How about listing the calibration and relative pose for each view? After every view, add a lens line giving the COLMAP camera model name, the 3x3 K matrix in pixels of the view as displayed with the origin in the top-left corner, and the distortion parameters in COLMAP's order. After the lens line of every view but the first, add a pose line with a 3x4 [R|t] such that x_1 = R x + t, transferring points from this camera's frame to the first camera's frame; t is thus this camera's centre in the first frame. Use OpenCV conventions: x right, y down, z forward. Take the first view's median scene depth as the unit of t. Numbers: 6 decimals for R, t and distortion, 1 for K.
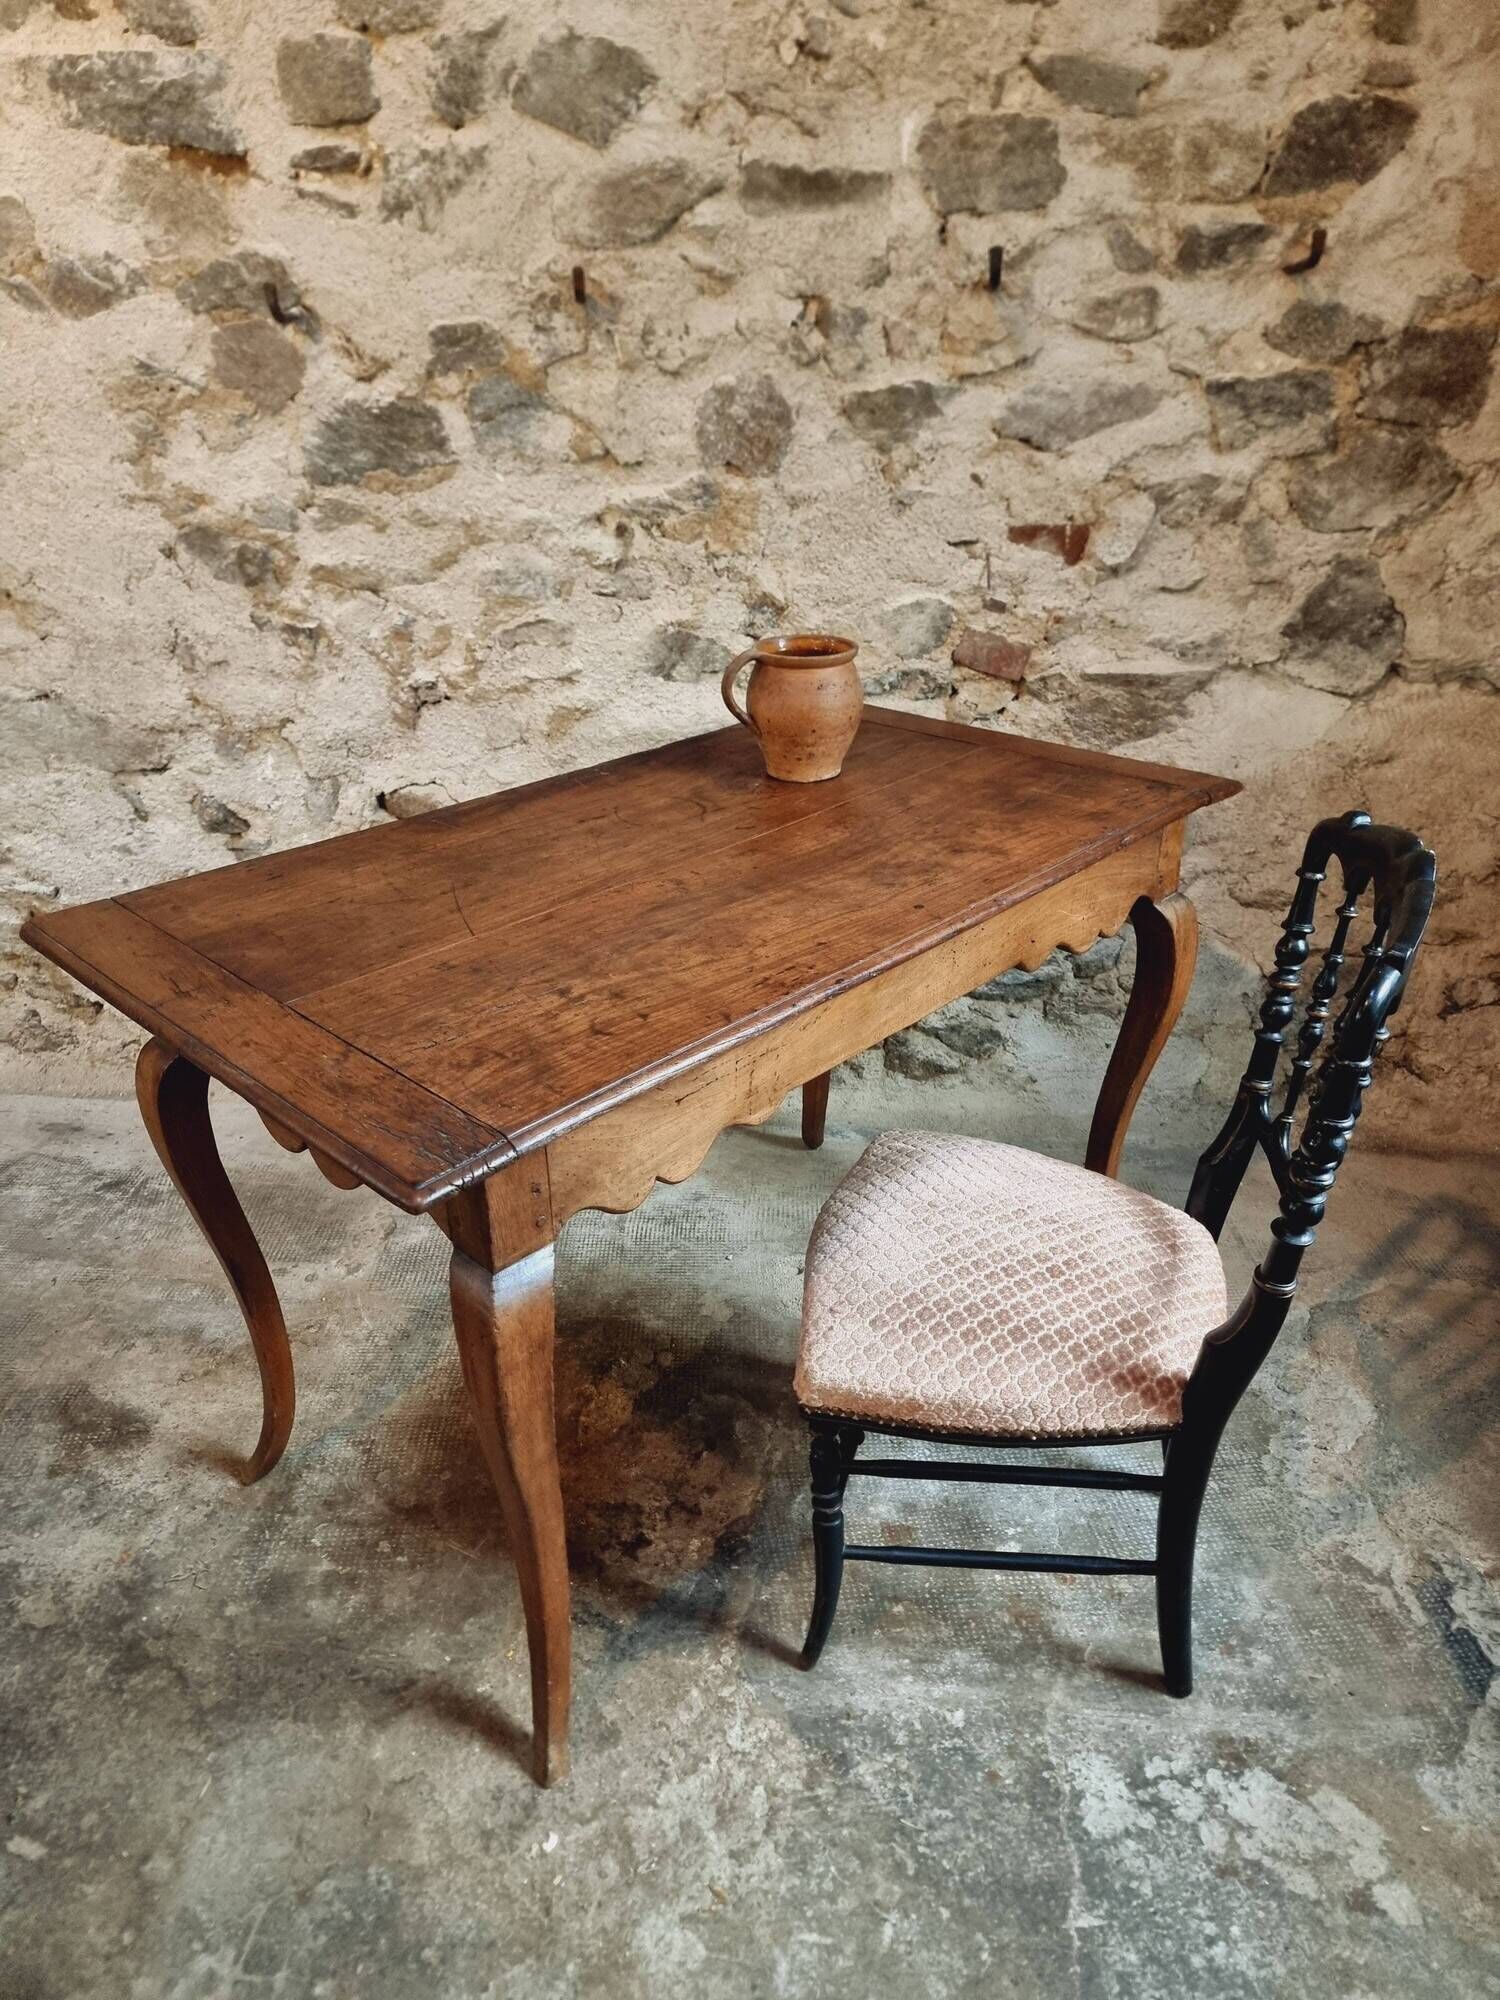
lens RADIAL K [[1401.0, 0, 727.8], [0, 1401.0, 1024.2], [0, 0, 1]] dist [0.046449, -0.047958]
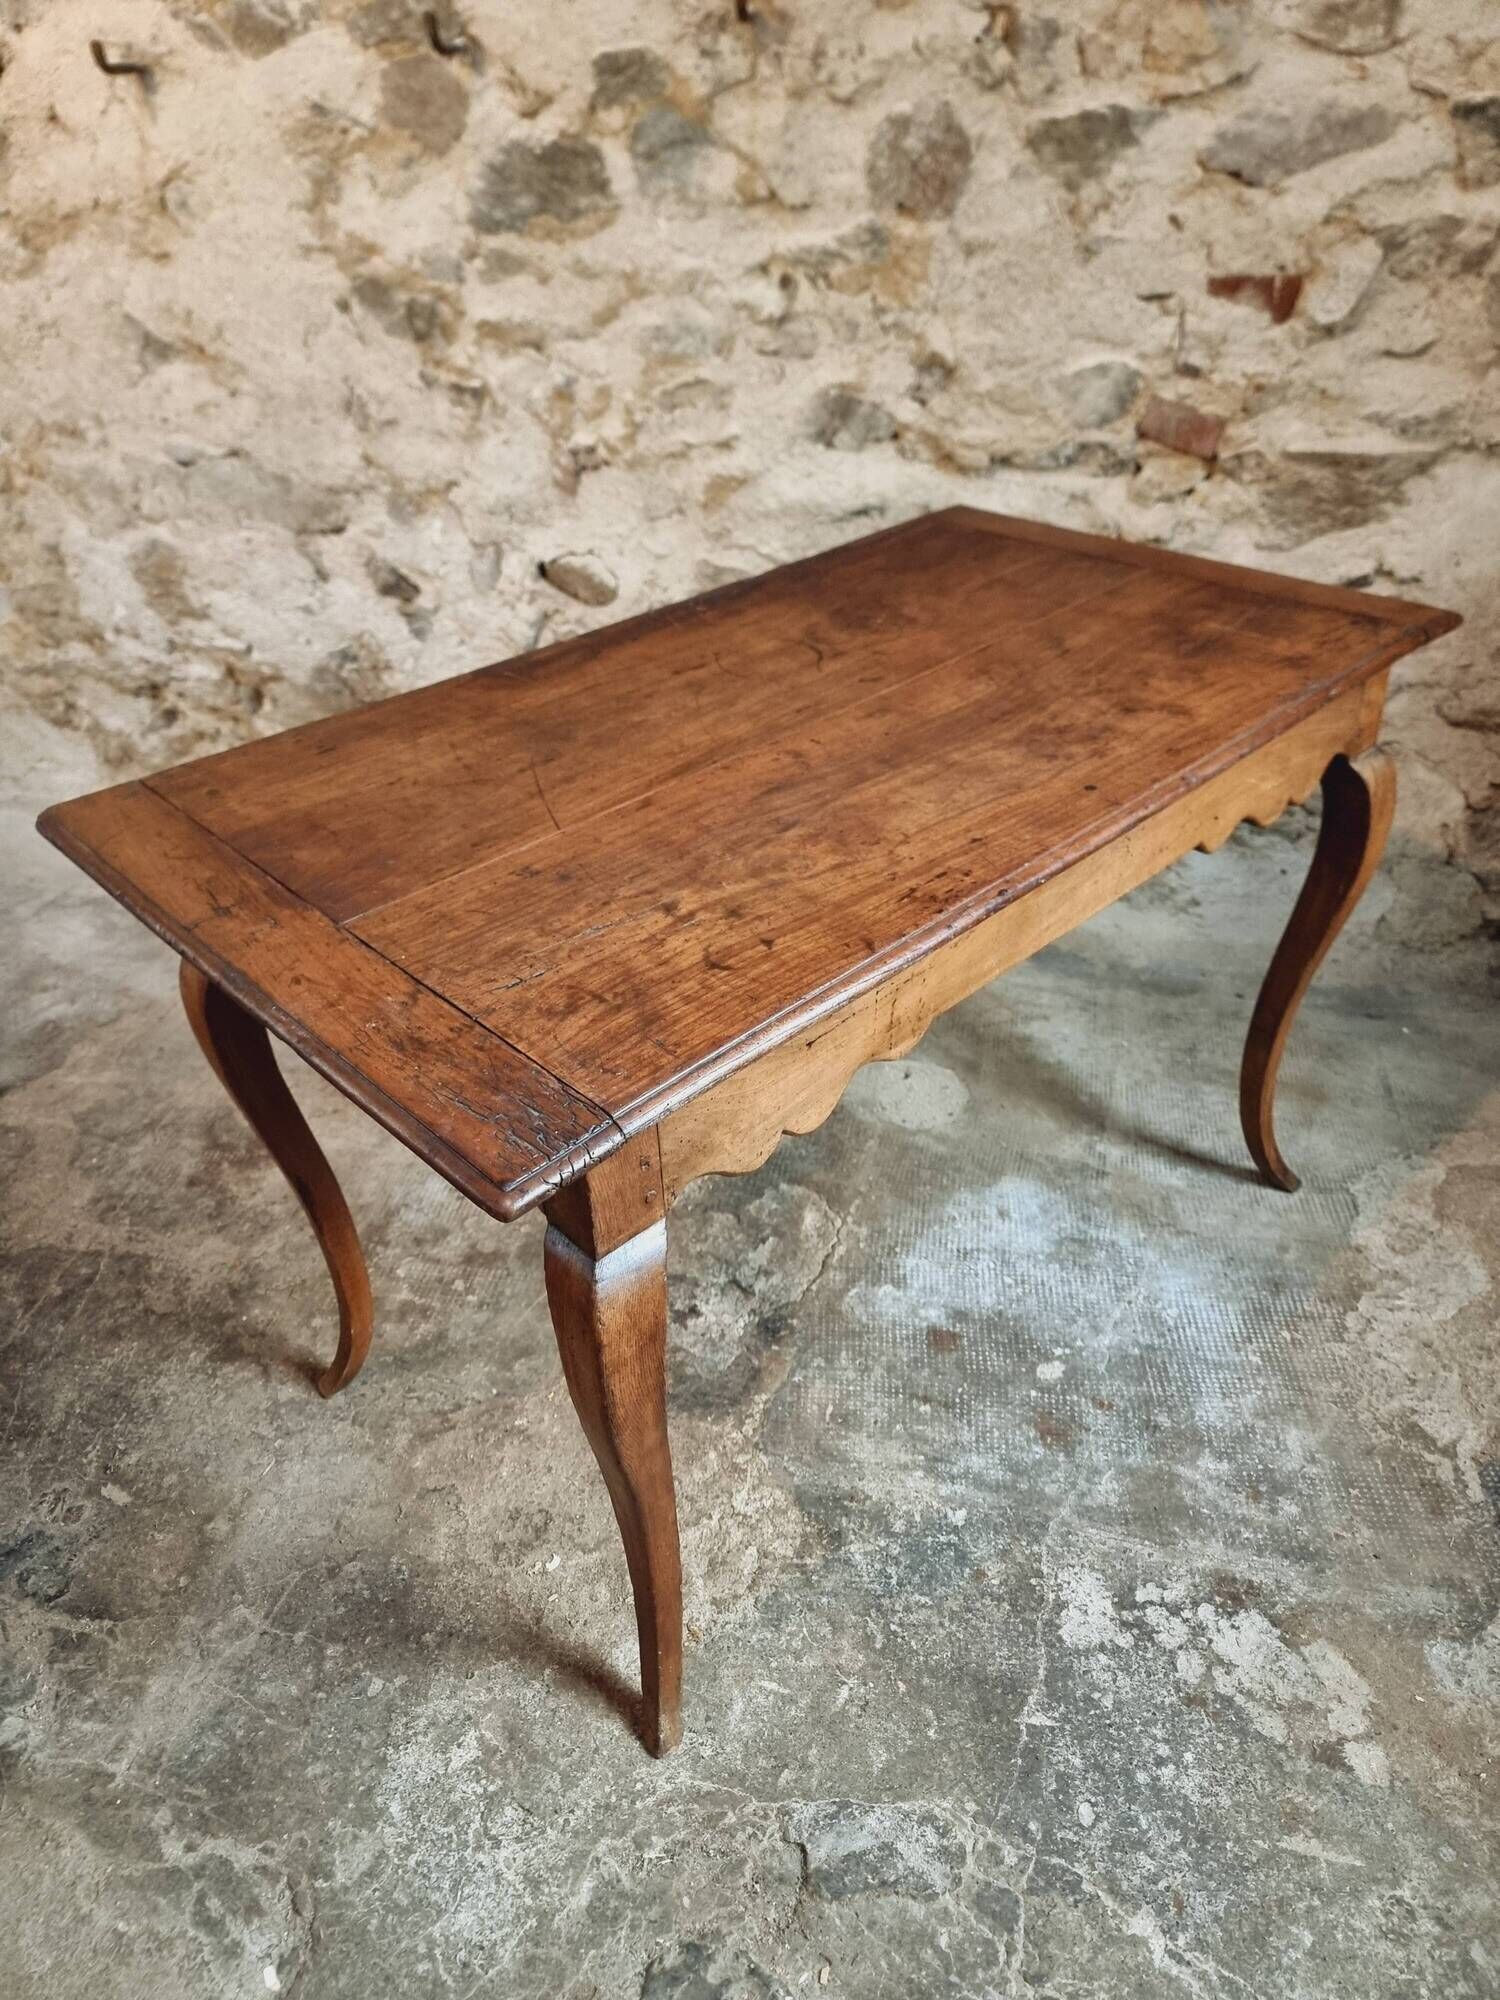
lens RADIAL K [[1401.0, 0, 739.1], [0, 1401.0, 999.4], [0, 0, 1]] dist [0.046449, -0.047958]
pose [[0.980229, 0.090961, -0.175719, 0.106222], [-0.067858, 0.988752, 0.133286, -0.000828], [0.185866, -0.118727, 0.975376, 0.017748]]
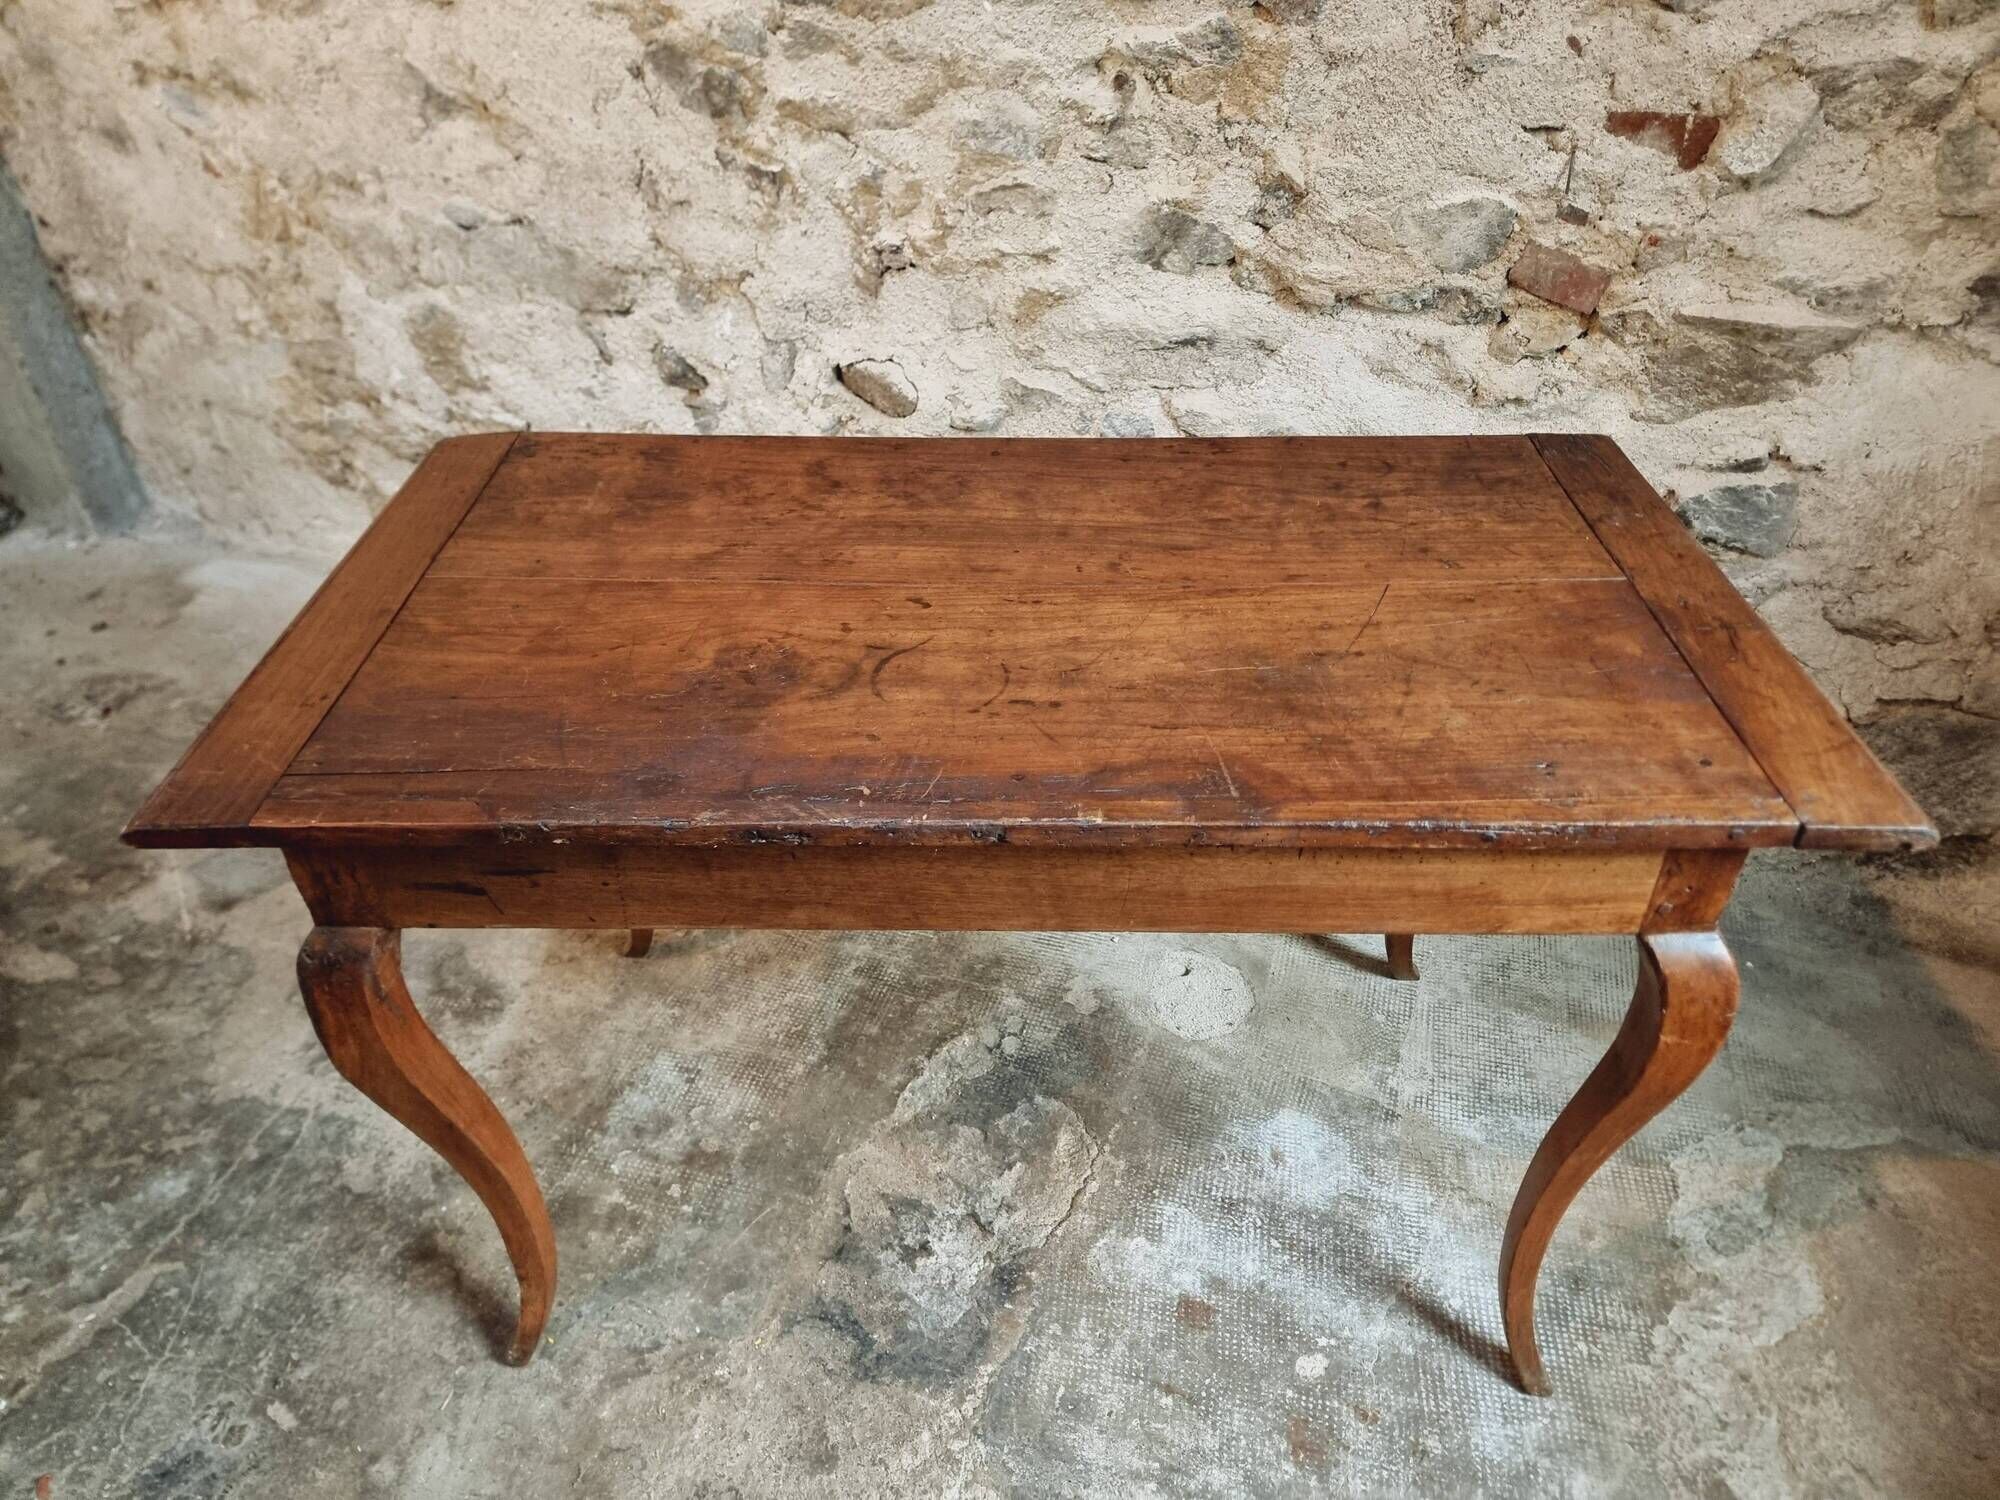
lens RADIAL K [[1401.0, 0, 987.5], [0, 1401.0, 779.3], [0, 0, 1]] dist [0.046449, -0.047958]
pose [[0.960565, 0.173189, -0.217531, 0.104475], [-0.132654, 0.972997, 0.188890, -0.099484], [0.244371, -0.152585, 0.957602, 0.121793]]
